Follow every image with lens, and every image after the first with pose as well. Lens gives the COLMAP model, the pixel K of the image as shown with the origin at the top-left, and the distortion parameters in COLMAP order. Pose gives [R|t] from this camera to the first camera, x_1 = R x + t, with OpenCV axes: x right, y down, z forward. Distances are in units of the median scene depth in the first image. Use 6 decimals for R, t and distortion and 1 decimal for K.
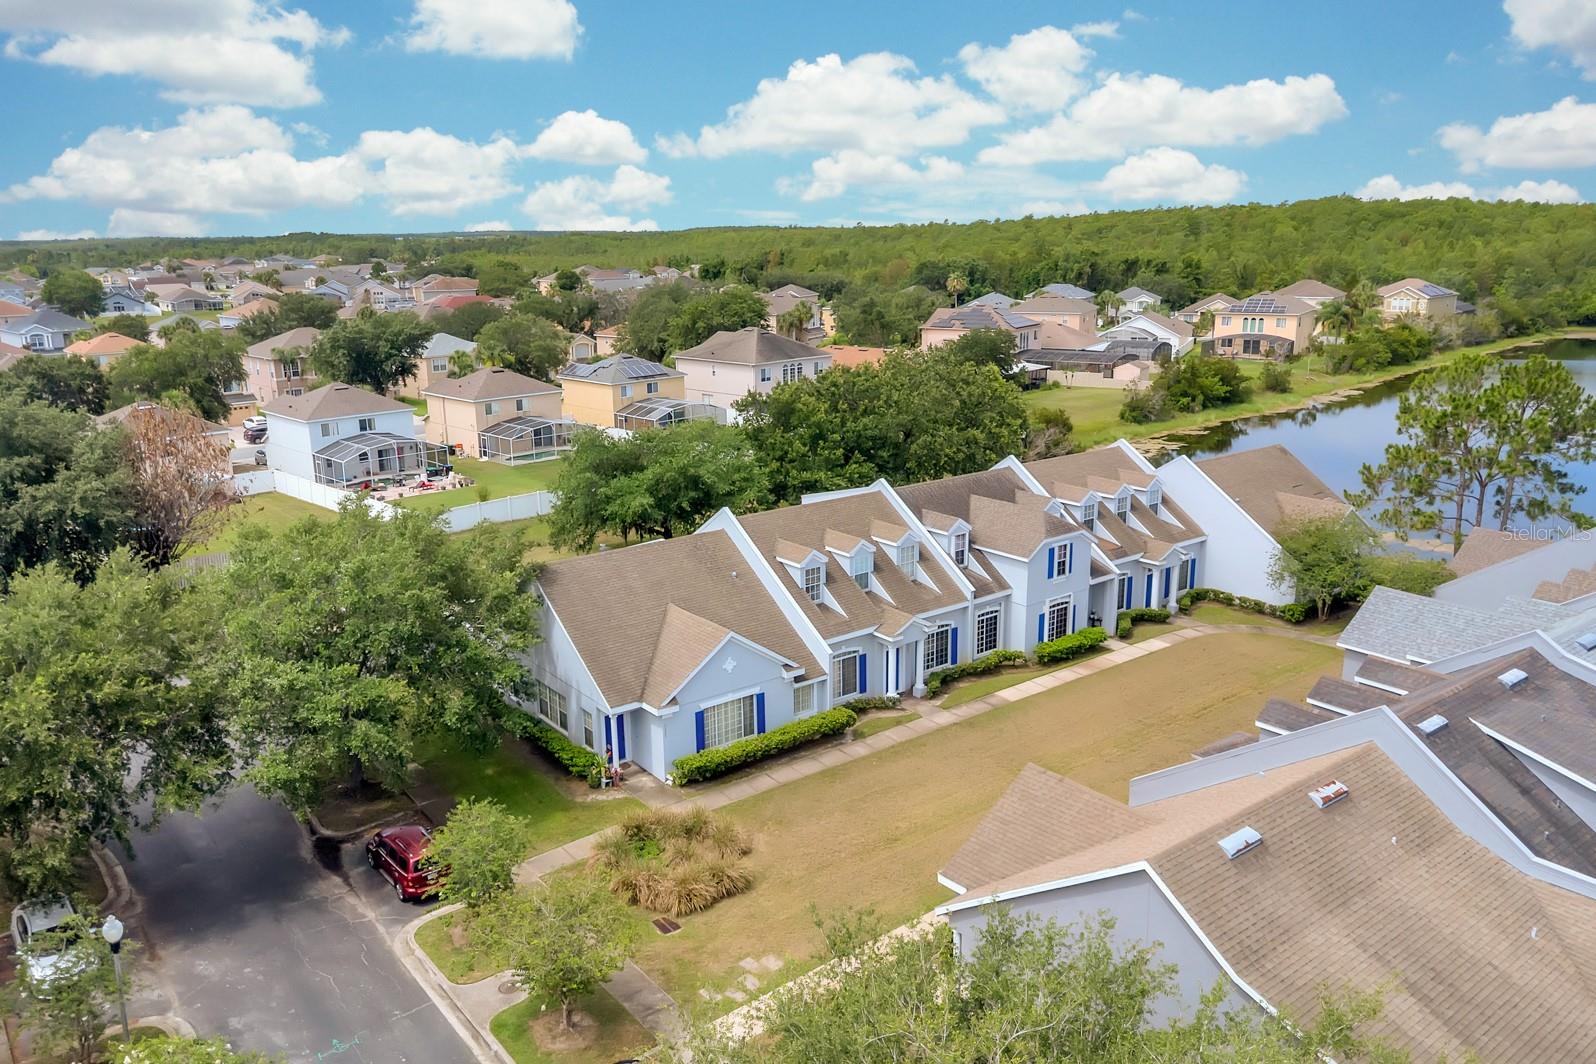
lens RADIAL K [[1199.3, 0, 798.0], [0, 1199.3, 532.0], [0, 0, 1]] dist [-0.005512, -0.000350]
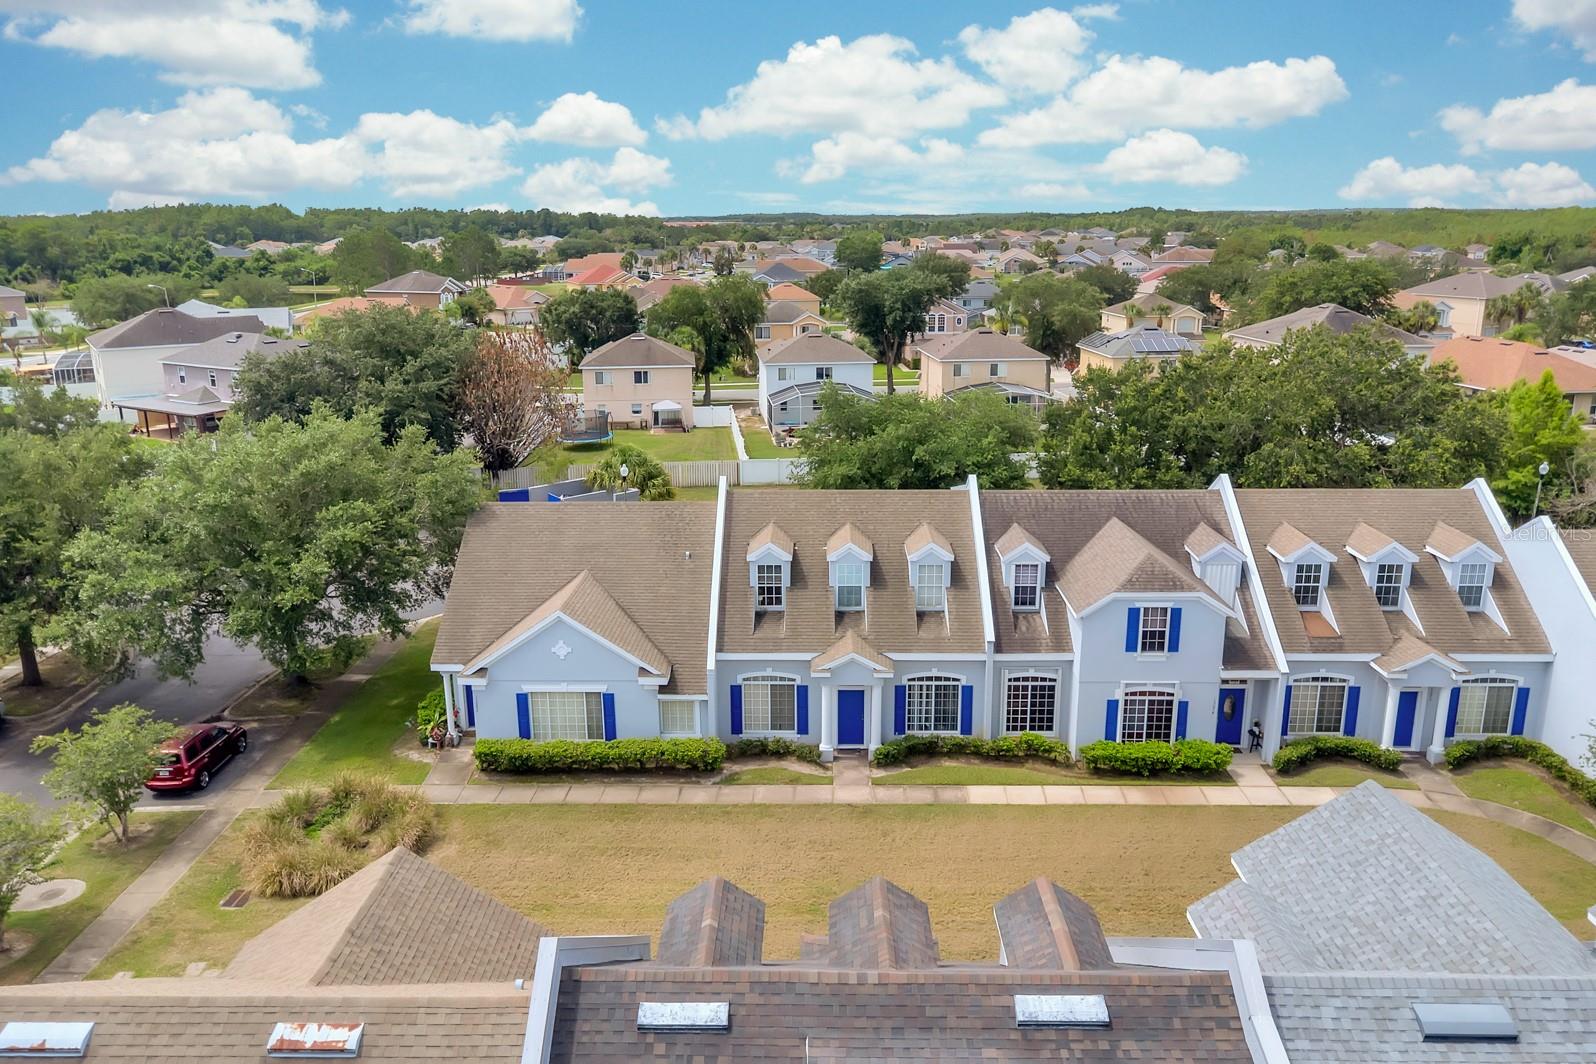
lens RADIAL K [[1199.3, 0, 798.0], [0, 1199.3, 532.0], [0, 0, 1]] dist [-0.005512, -0.000350]
pose [[0.776208, 0.167337, -0.607864, 0.468823], [-0.156818, 0.985077, 0.070931, -0.047070], [0.610662, 0.040267, 0.790867, 0.348519]]
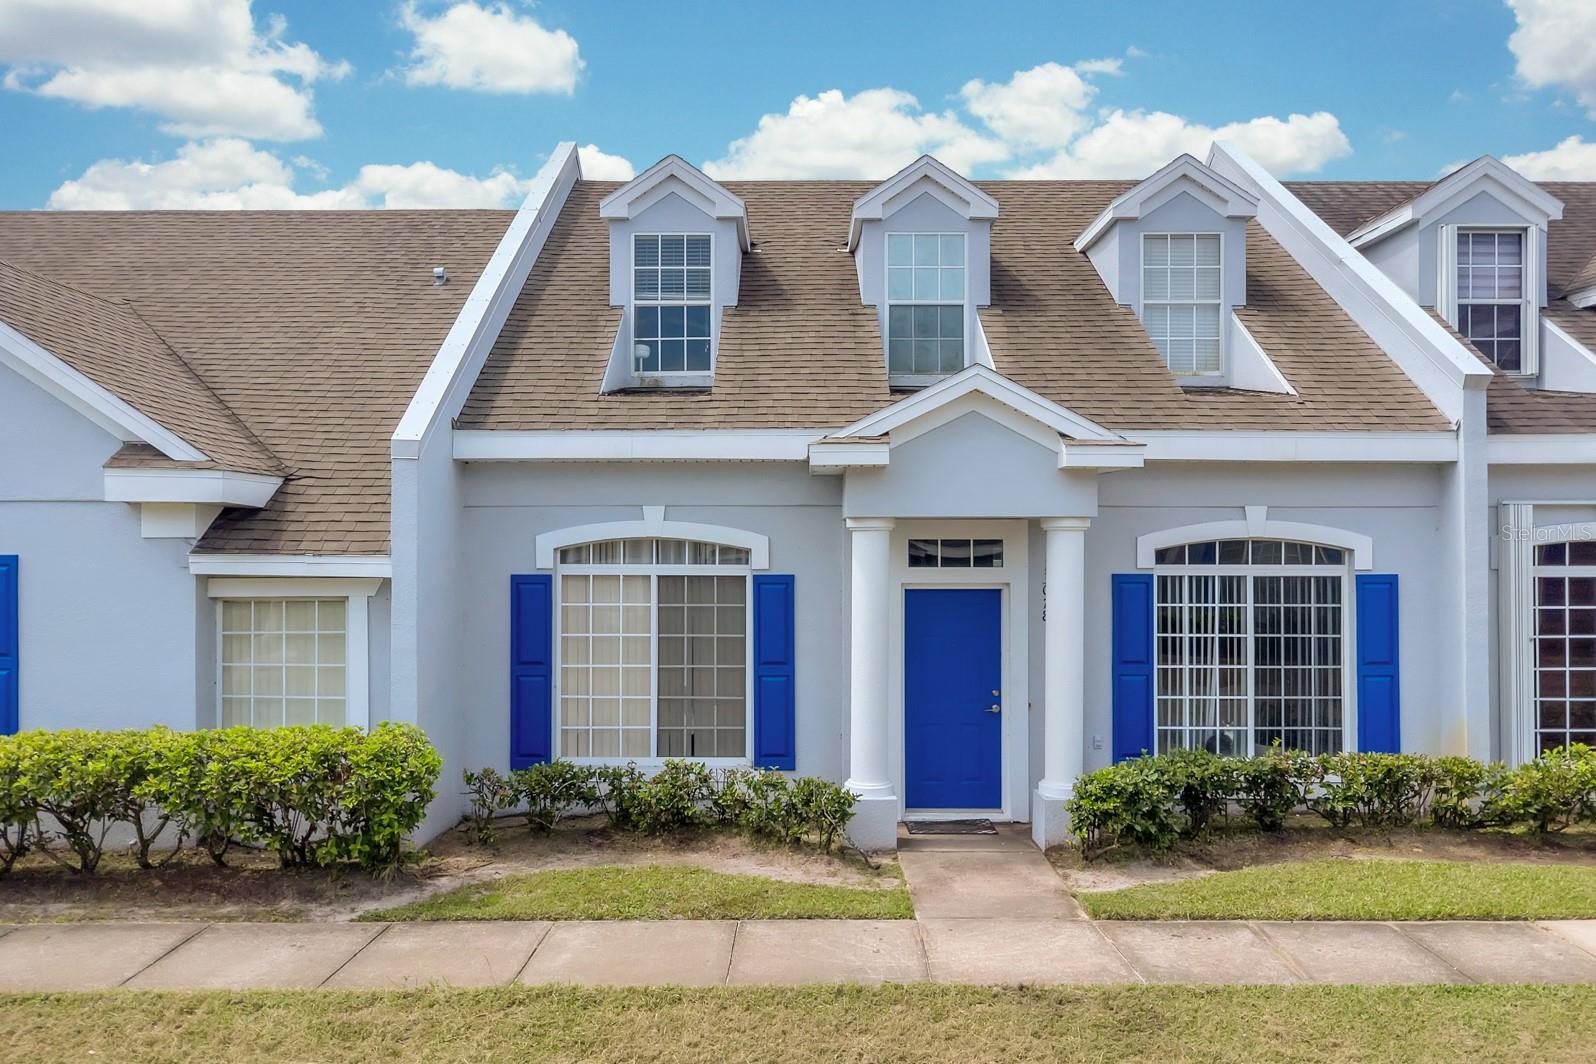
lens RADIAL K [[1191.7, 0, 798.0], [0, 1191.7, 532.0], [0, 0, 1]] dist [0.019534, 0.000572]
pose [[0.791221, 0.006825, -0.611493, 0.172726], [-0.159671, 0.967557, -0.195802, 0.124454], [0.590318, 0.252560, 0.766641, 0.771678]]
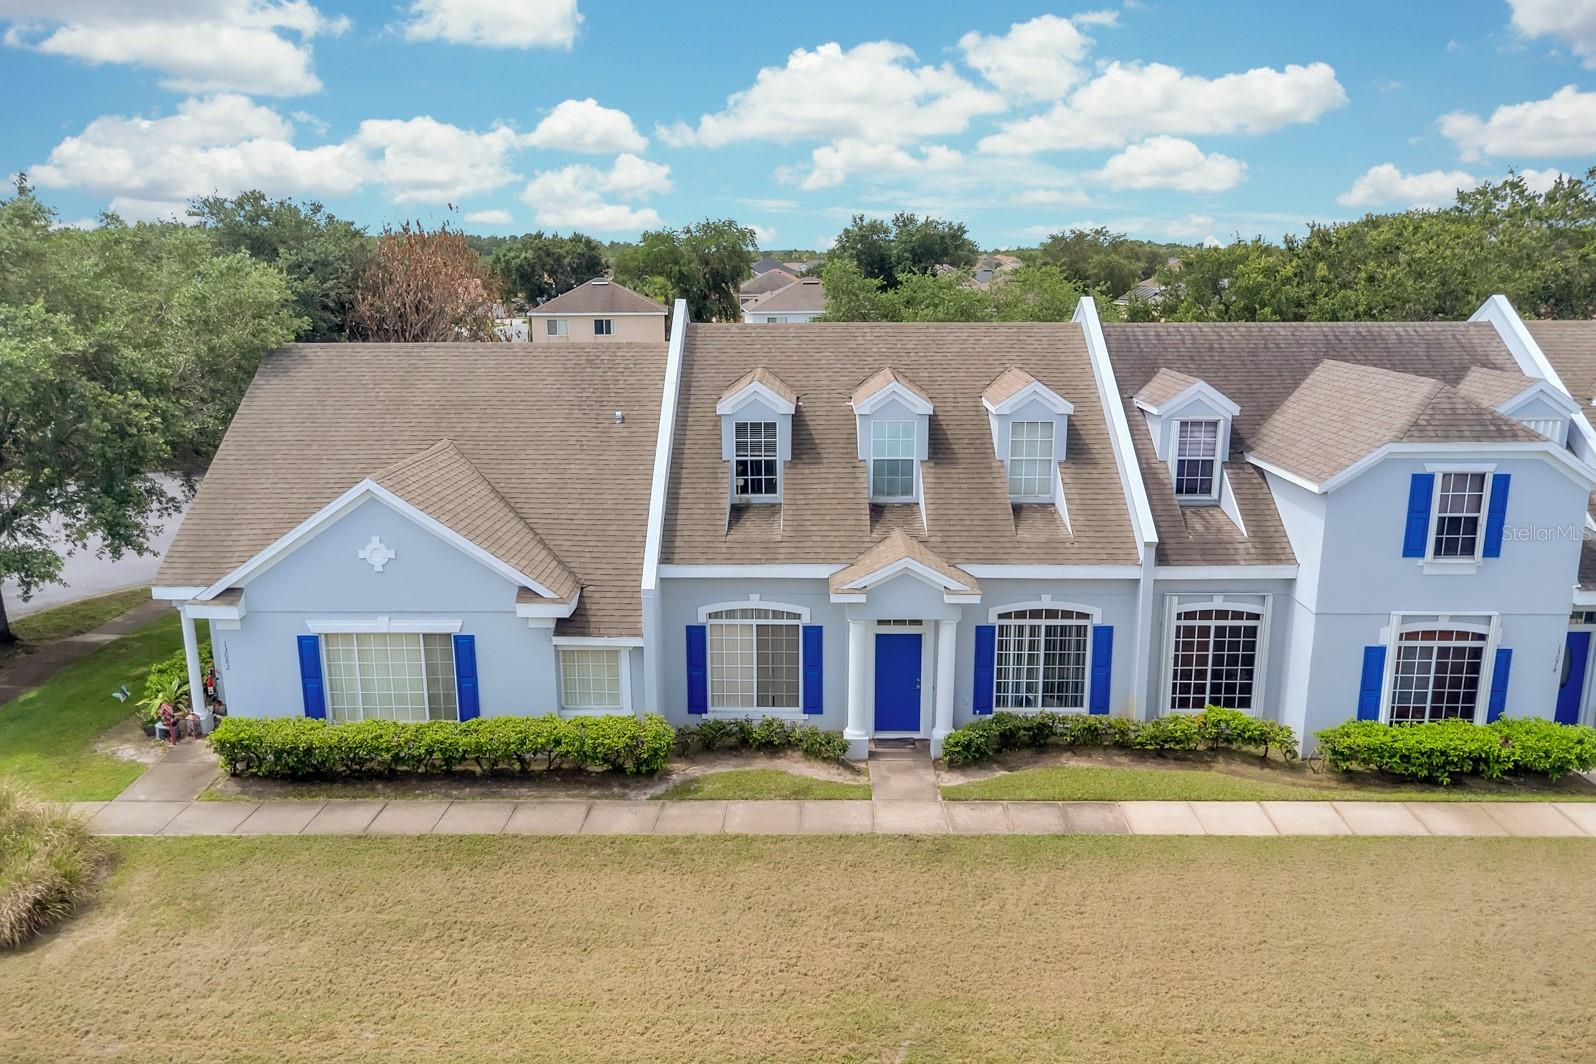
lens RADIAL K [[1196.8, 0, 798.0], [0, 1196.8, 532.0], [0, 0, 1]] dist [0.009290, -0.005266]
pose [[0.782554, 0.149295, -0.604417, 0.287344], [-0.159494, 0.986499, 0.037171, 0.047953], [0.601806, 0.067312, 0.795800, 0.592162]]
